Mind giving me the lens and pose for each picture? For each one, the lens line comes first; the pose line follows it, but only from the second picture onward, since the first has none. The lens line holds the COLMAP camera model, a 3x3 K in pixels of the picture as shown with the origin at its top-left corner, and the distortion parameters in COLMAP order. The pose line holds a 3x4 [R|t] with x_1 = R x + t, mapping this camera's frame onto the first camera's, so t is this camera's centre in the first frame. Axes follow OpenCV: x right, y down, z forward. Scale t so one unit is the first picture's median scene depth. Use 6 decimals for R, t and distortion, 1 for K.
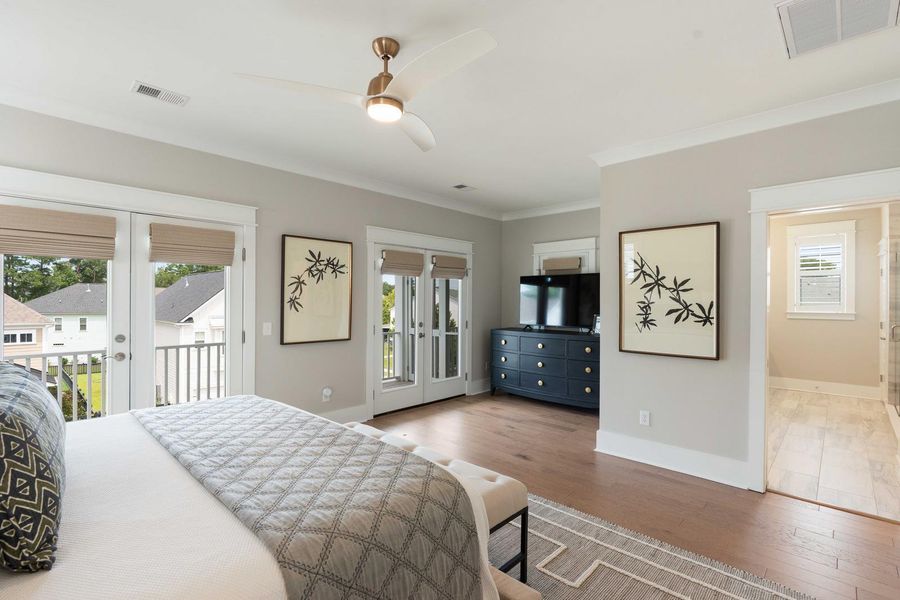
lens RADIAL K [[411.1, 0, 449.9], [0, 411.1, 301.6], [0, 0, 1]] dist [-0.002672, -0.000043]
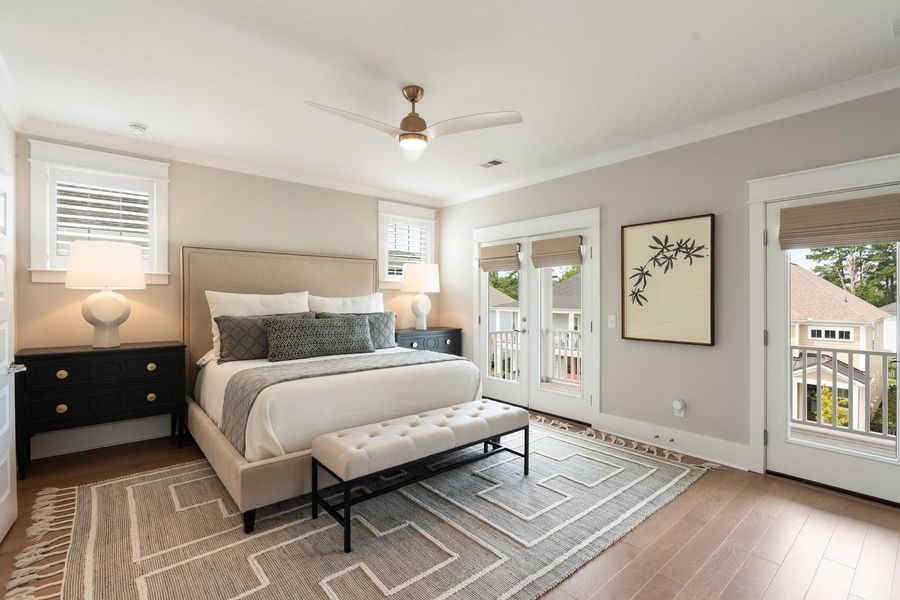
lens RADIAL K [[411.1, 0, 449.6], [0, 411.1, 299.3], [0, 0, 1]] dist [-0.002672, -0.000043]
pose [[-0.095343, -0.002617, -0.995441, 0.565115], [-0.001498, 0.999996, -0.002485, 0.012665], [0.995443, 0.001255, -0.095346, 0.633564]]
